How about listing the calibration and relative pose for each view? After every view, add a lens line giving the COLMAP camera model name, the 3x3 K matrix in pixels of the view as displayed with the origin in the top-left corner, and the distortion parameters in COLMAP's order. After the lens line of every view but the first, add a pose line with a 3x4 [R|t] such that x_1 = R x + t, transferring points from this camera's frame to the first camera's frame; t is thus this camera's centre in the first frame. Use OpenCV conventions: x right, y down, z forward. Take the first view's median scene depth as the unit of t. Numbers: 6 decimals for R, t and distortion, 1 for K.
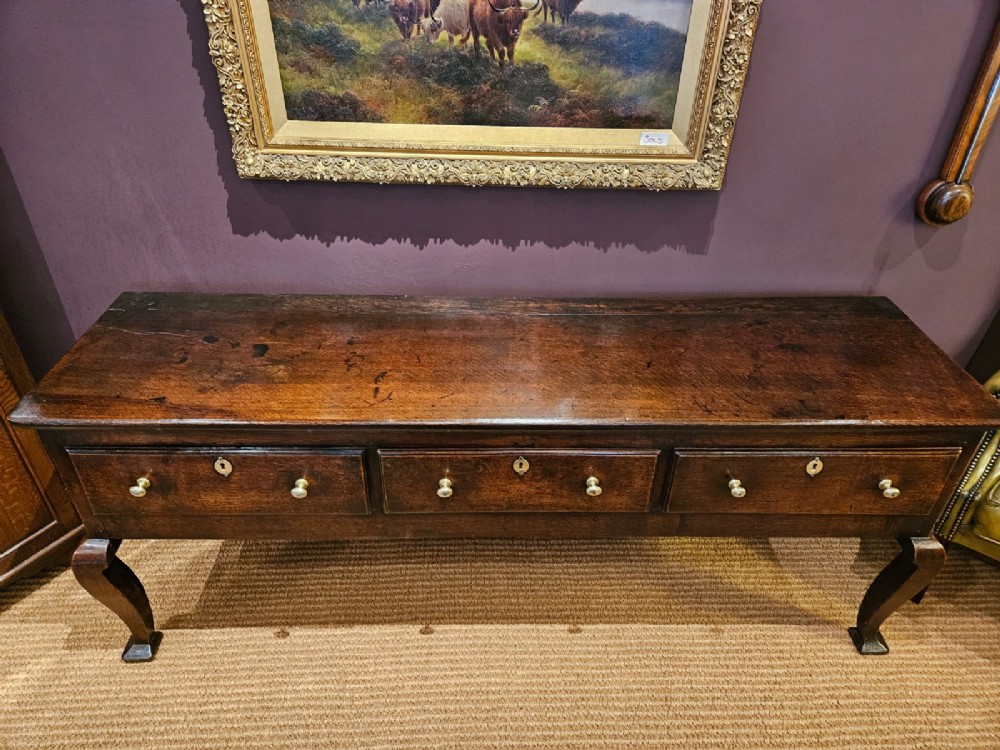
lens RADIAL K [[653.8, 0, 498.1], [0, 653.8, 374.3], [0, 0, 1]] dist [0.070556, -0.063531]
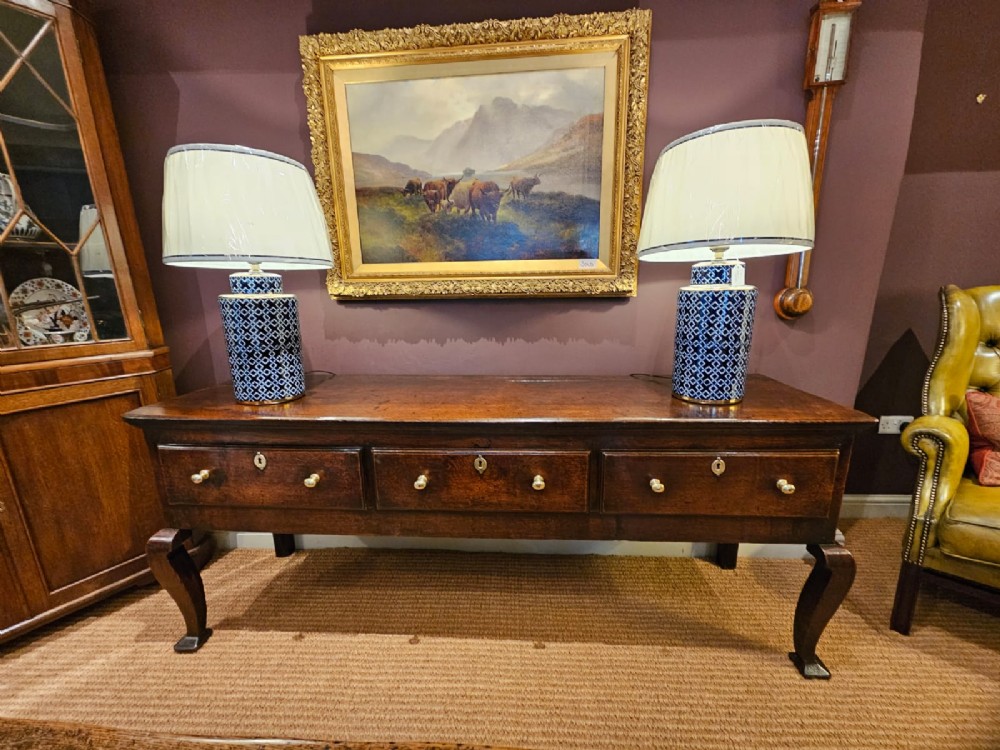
lens RADIAL K [[404.5, 0, 502.4], [0, 404.5, 384.0], [0, 0, 1]] dist [-0.002151, -0.000543]
pose [[0.996552, -0.014630, -0.081671, 0.102272], [-0.015790, 0.932900, -0.359789, 0.237864], [0.081454, 0.359838, 0.929452, 0.185385]]
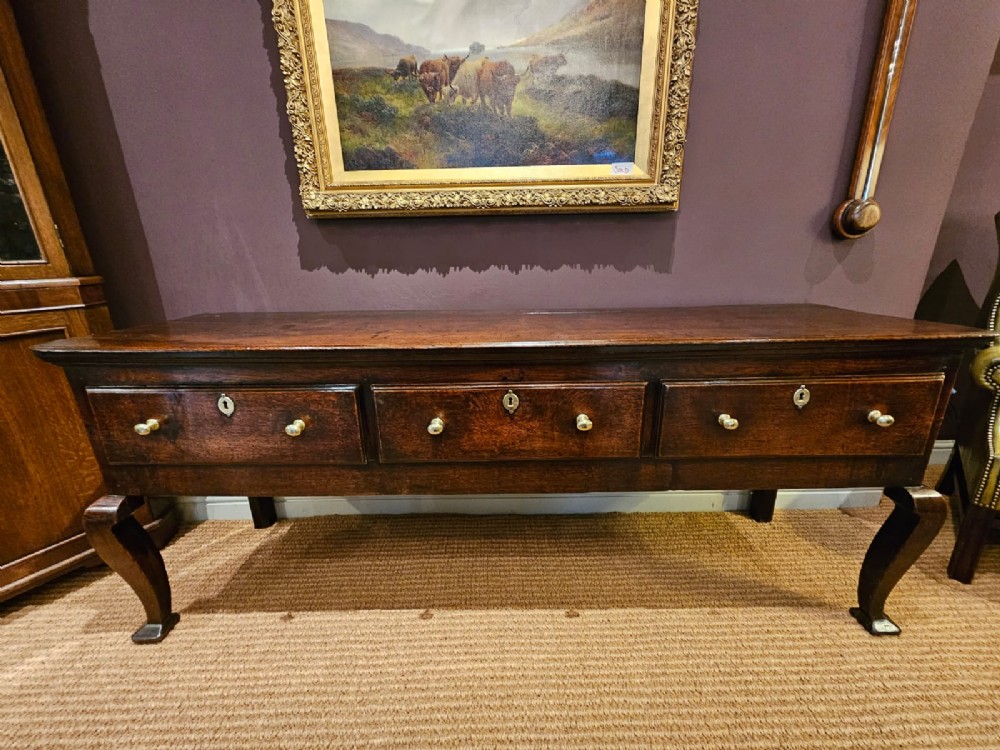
lens RADIAL K [[404.5, 0, 501.7], [0, 404.5, 383.8], [0, 0, 1]] dist [-0.002151, -0.000543]
pose [[0.999155, -0.027797, -0.030288, 0.012793], [0.017583, 0.954920, -0.296341, 0.257330], [0.037160, 0.295558, 0.954602, 0.335878]]
